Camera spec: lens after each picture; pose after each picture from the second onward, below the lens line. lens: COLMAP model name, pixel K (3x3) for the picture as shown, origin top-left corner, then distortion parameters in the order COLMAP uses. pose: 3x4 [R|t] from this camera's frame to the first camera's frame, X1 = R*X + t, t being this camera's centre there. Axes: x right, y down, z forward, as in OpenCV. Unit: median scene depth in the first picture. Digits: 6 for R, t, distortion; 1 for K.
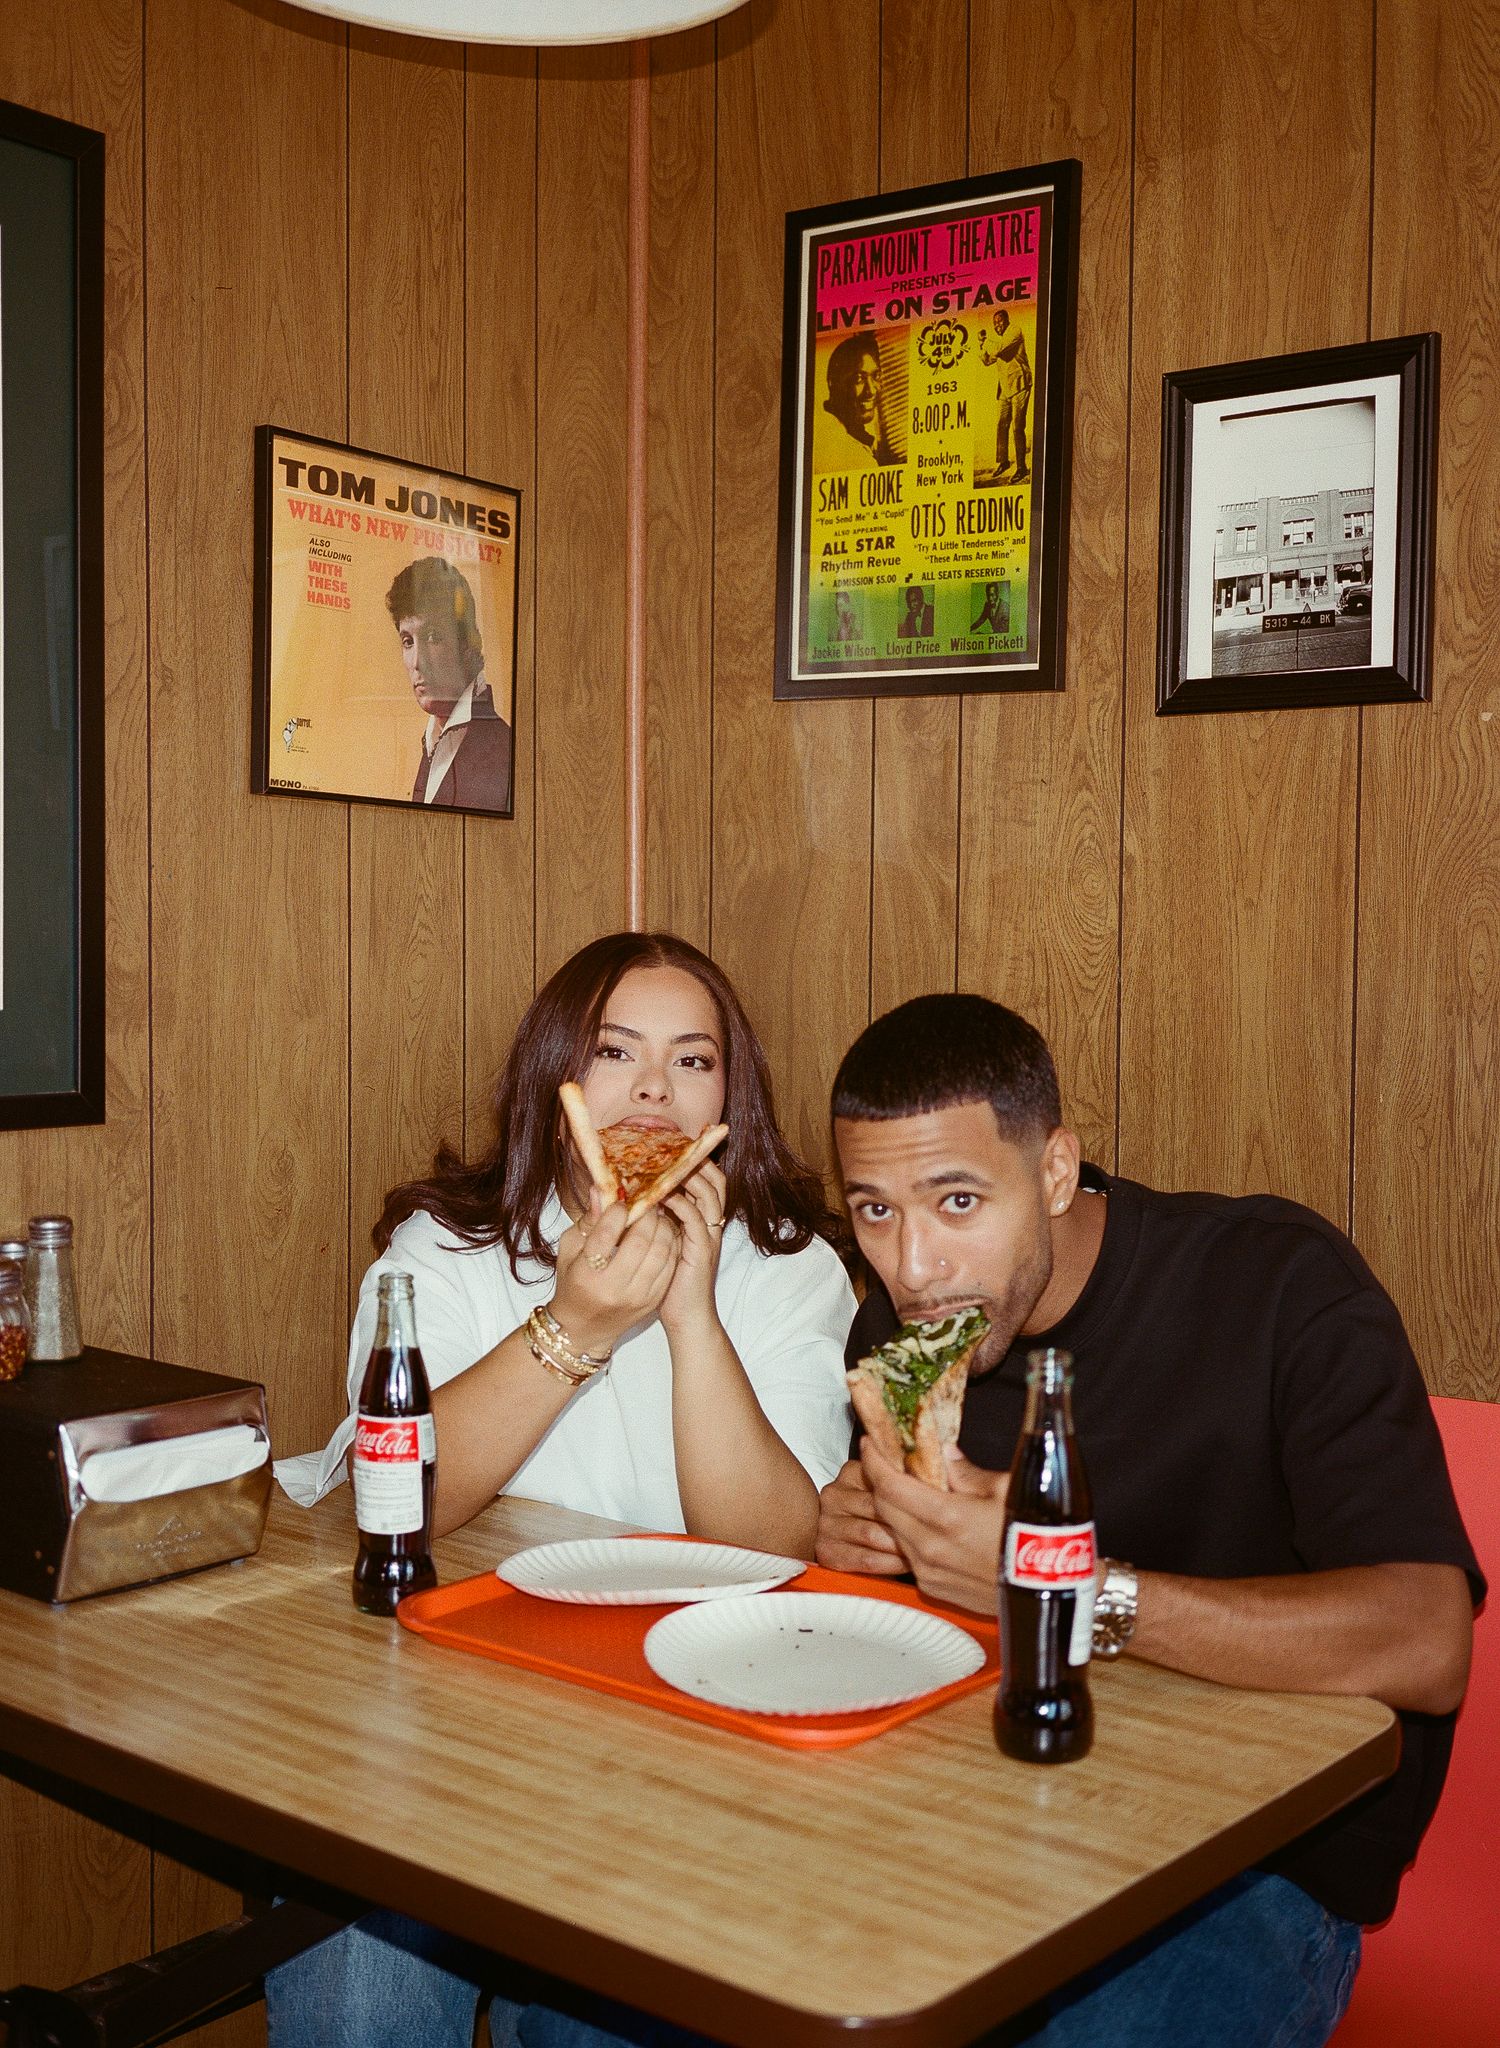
lens RADIAL K [[2440.3, 0, 720.5], [0, 2440.3, 1050.5], [0, 0, 1]] dist [0.000060, -0.019125]
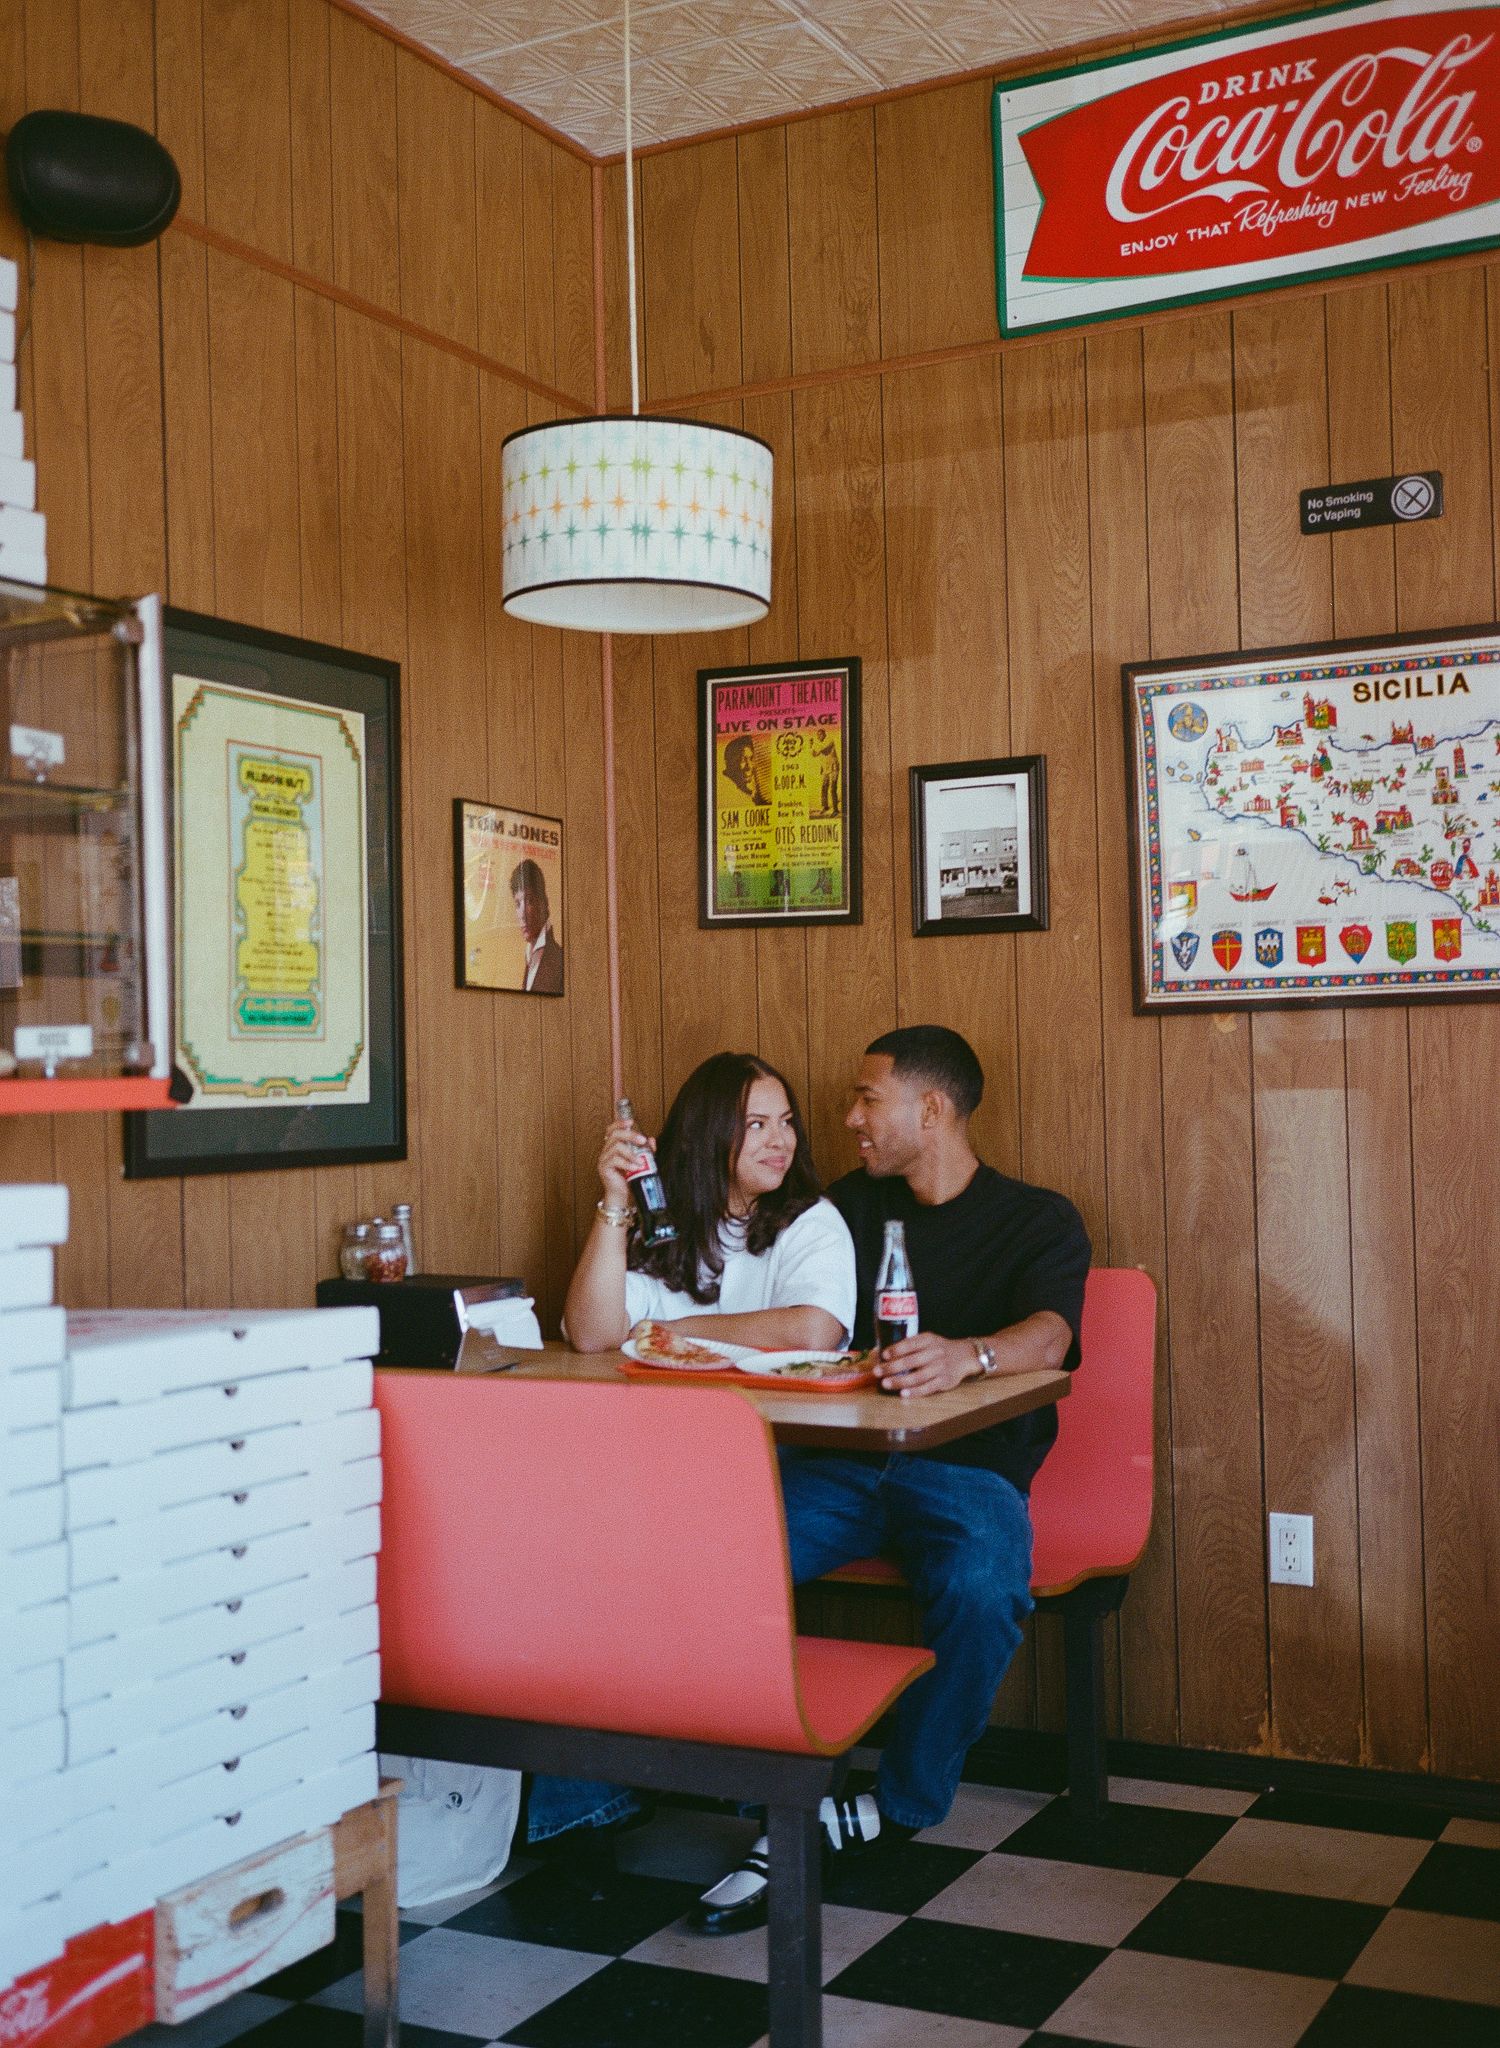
lens RADIAL K [[2406.9, 0, 750.0], [0, 2406.9, 1024.0], [0, 0, 1]] dist [-0.021623, -0.020181]
pose [[0.980429, -0.027616, 0.194926, -0.323799], [0.041660, 0.996794, -0.068316, 0.058487], [-0.192414, 0.075100, 0.978436, -0.851606]]
